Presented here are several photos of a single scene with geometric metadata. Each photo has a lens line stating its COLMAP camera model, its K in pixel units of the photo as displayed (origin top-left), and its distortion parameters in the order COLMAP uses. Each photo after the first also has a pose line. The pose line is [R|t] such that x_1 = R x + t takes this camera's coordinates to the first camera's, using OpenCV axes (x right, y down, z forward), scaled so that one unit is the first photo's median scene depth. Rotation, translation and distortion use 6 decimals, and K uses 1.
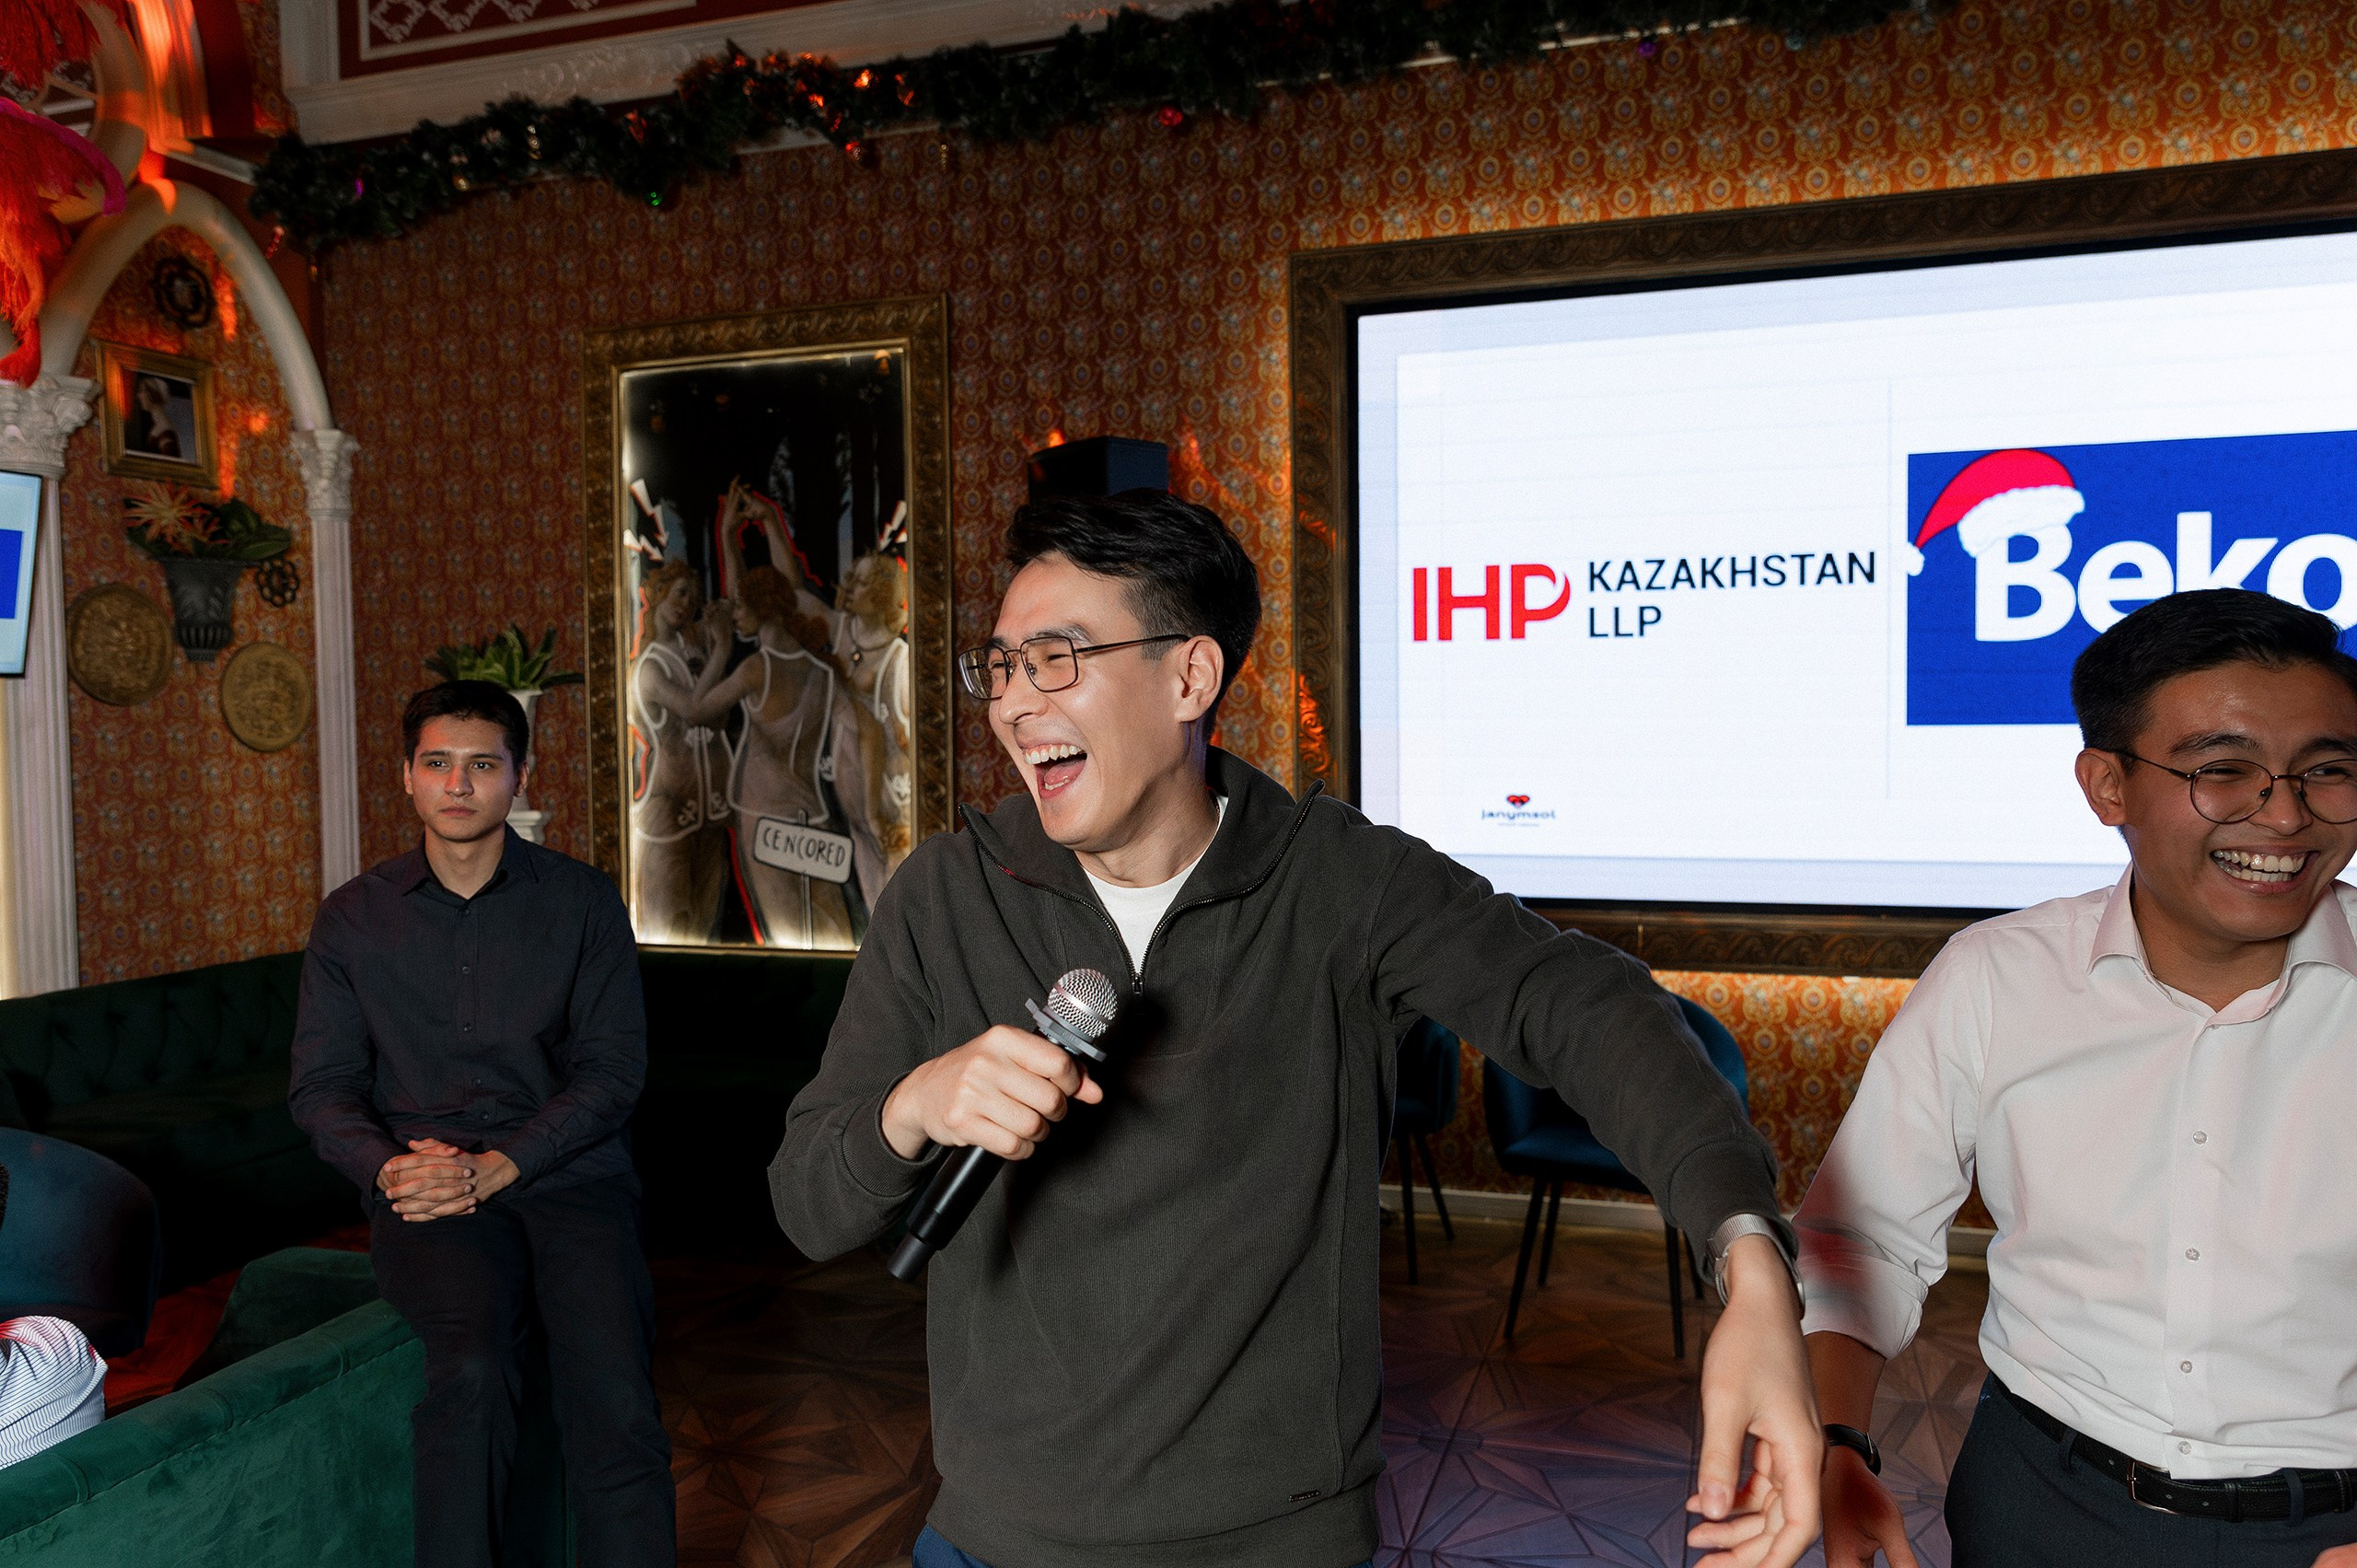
lens RADIAL K [[1677.2, 0, 1193.9], [0, 1677.2, 804.2], [0, 0, 1]] dist [-0.031910, 0.047198]
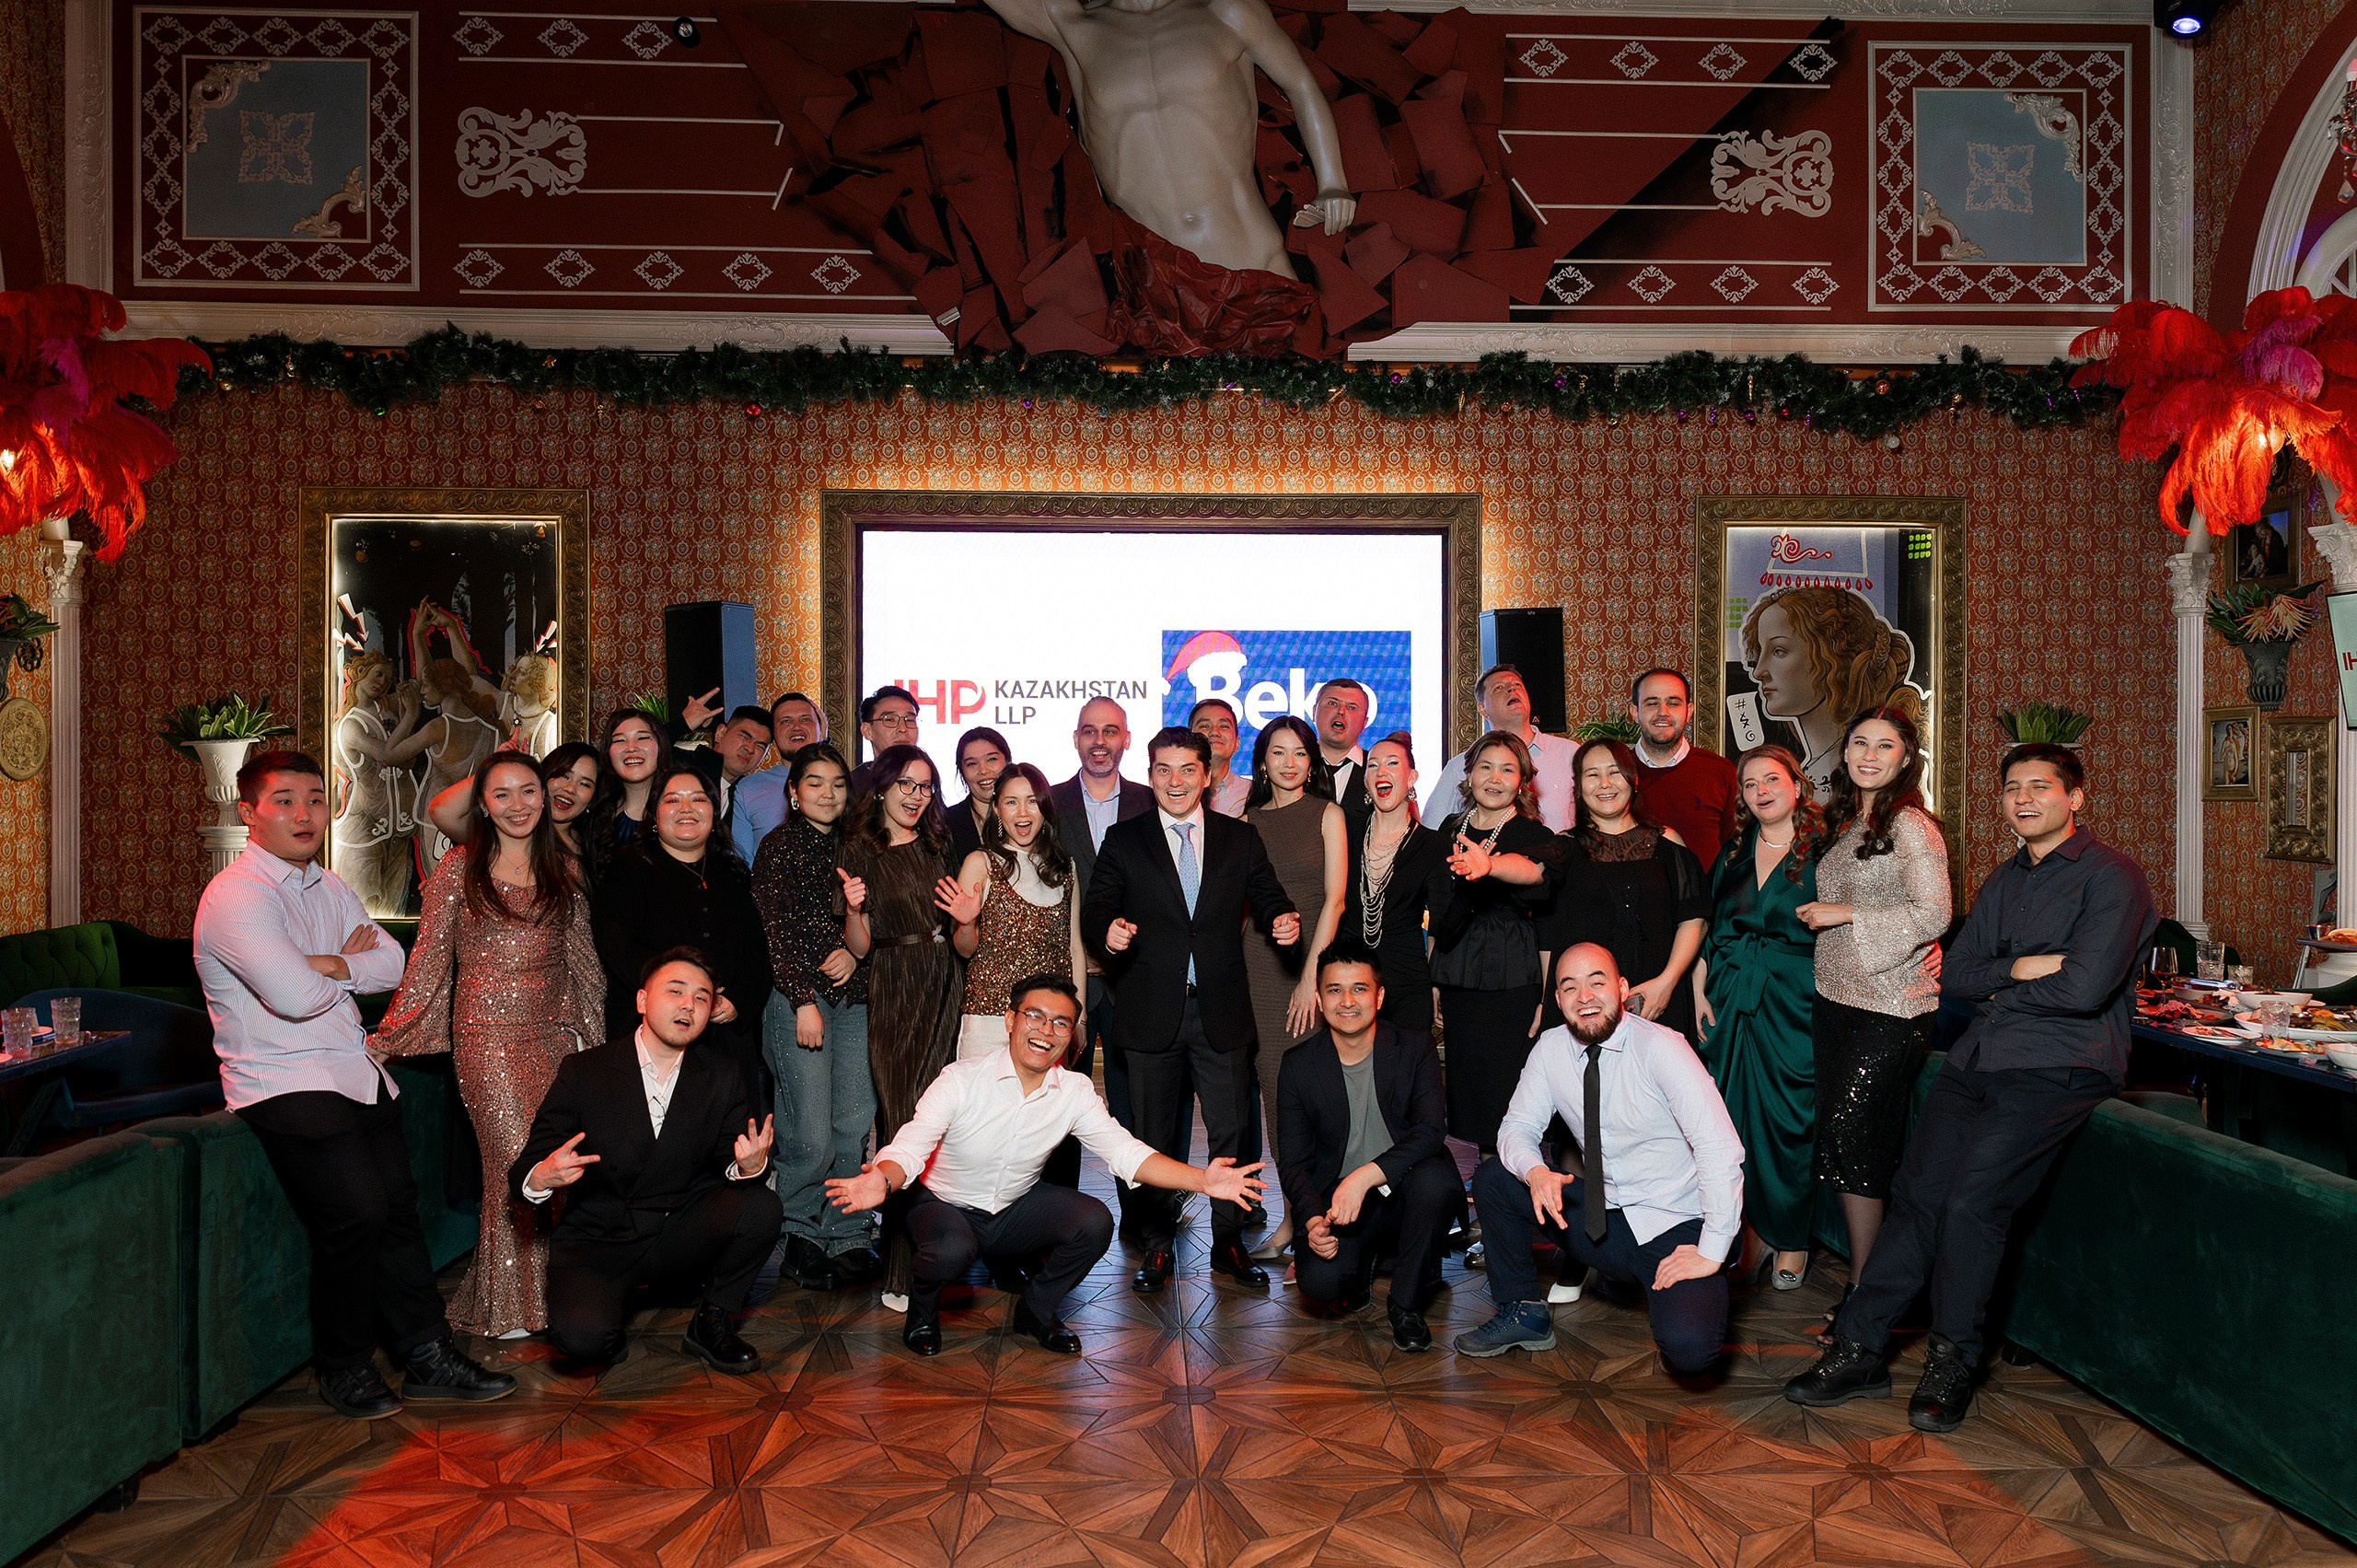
lens RADIAL K [[1569.1, 0, 1179.0], [0, 1569.1, 776.8], [0, 0, 1]] dist [0.002157, -0.000791]
pose [[0.940092, 0.011651, 0.340722, -0.126188], [0.005046, 0.998831, -0.048078, 0.032663], [-0.340884, 0.046917, 0.938934, -0.535056]]
